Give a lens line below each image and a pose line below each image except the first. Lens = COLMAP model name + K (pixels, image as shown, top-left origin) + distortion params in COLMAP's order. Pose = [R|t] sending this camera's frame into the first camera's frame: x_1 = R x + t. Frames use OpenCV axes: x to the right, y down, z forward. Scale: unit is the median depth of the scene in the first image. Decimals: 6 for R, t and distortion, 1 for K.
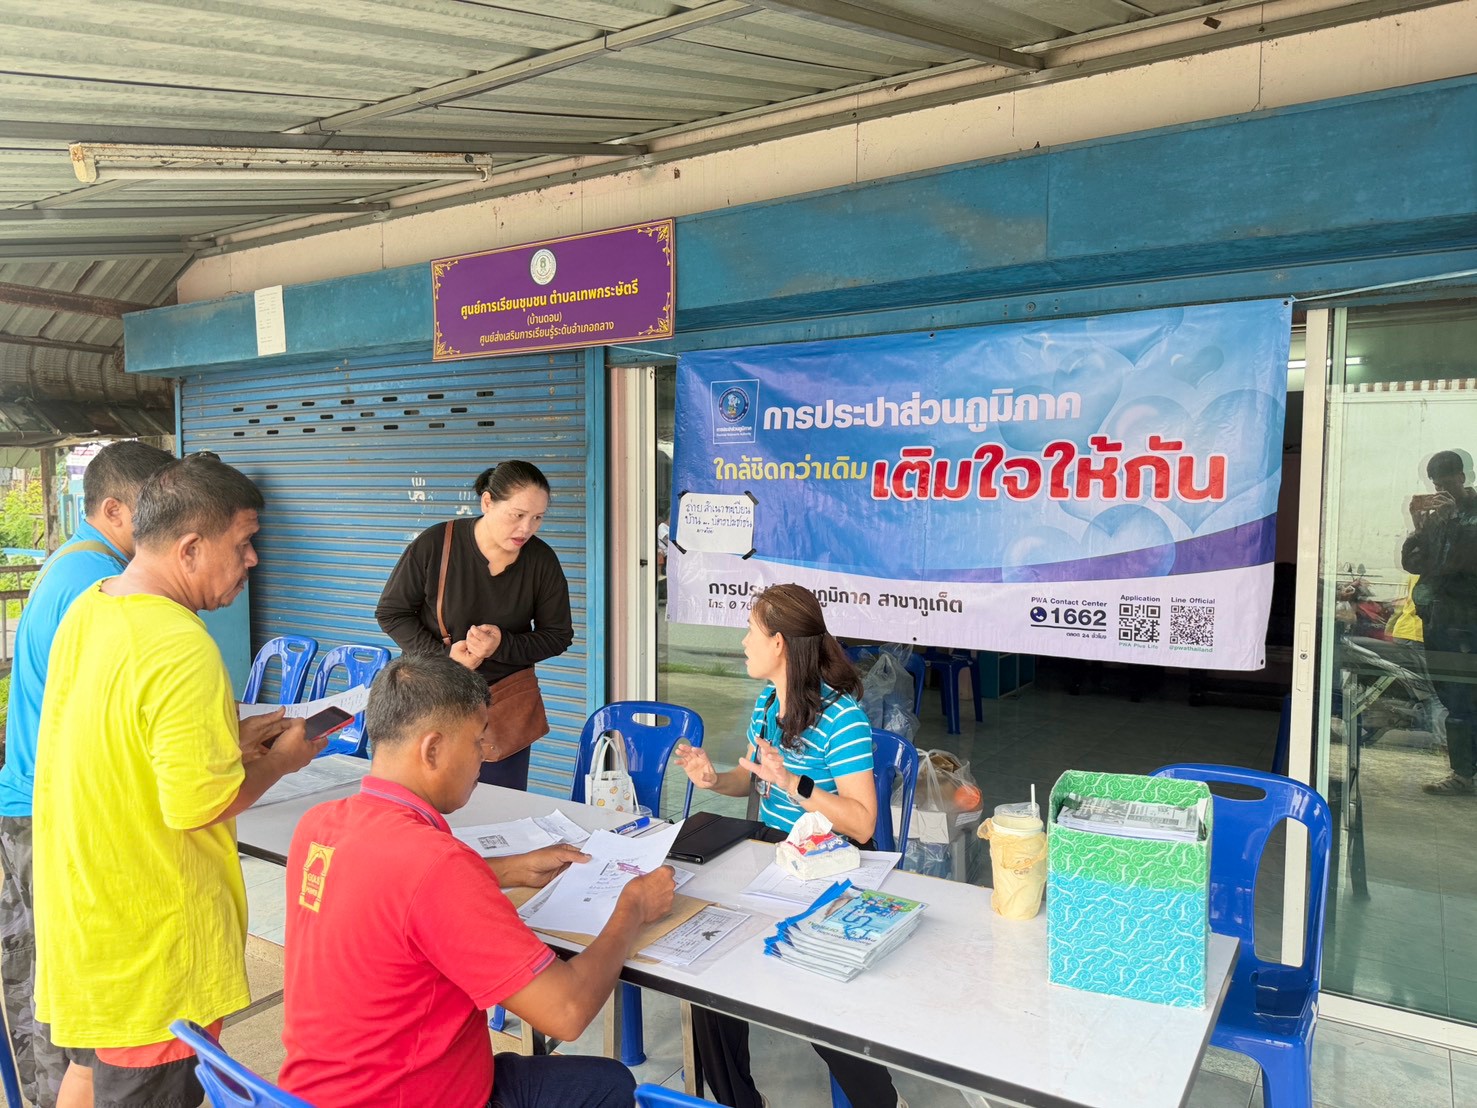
lens RADIAL K [[1069.3, 0, 717.6], [0, 1069.3, 562.5], [0, 0, 1]] dist [0.105265, -0.167142]
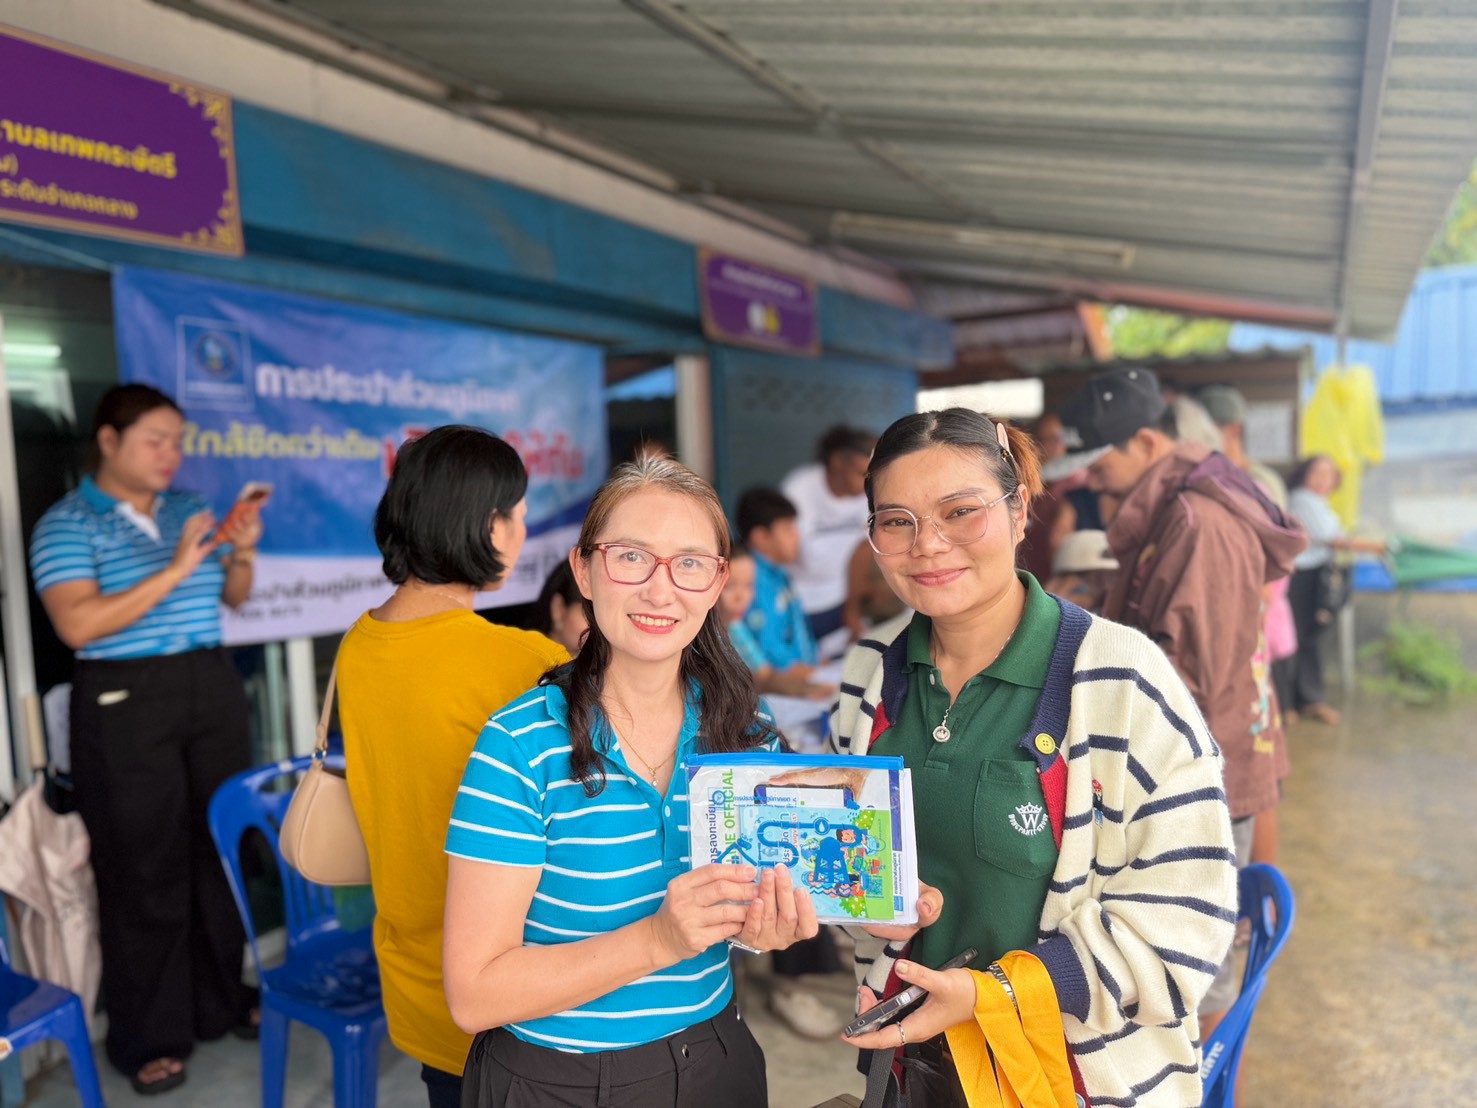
lens RADIAL K [[1055.1, 0, 739.4], [0, 1055.1, 560.1], [0, 0, 1]] dist [-0.005132, -0.003441]
pose [[-0.074790, -0.089294, 0.993193, -0.827859], [0.092832, 0.991034, 0.096090, -0.047214], [-0.992869, 0.099387, -0.065830, 0.765578]]
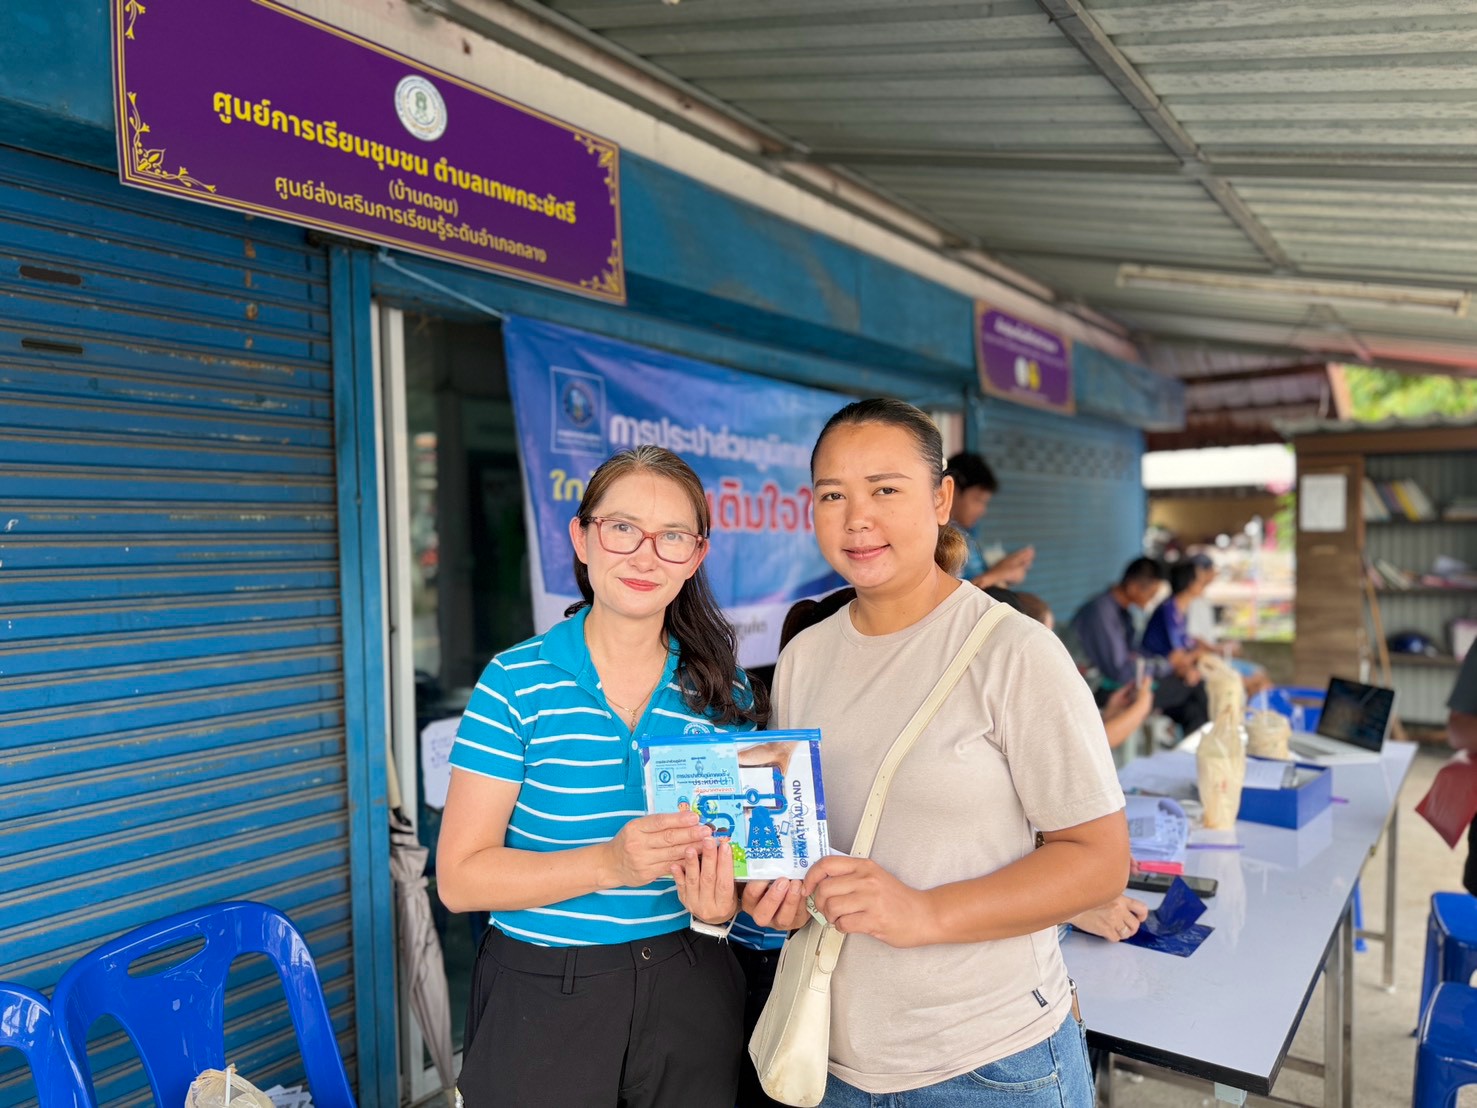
lens RADIAL K [[1054.8, 0, 738.7], [0, 1054.8, 562.7], [0, 0, 1]] dist [0.011809, -0.022520]
pose [[0.044212, -0.026095, 0.998681, -0.798575], [0.077137, 0.996764, 0.022630, -0.045242], [-0.996040, 0.076035, 0.046081, 0.941013]]
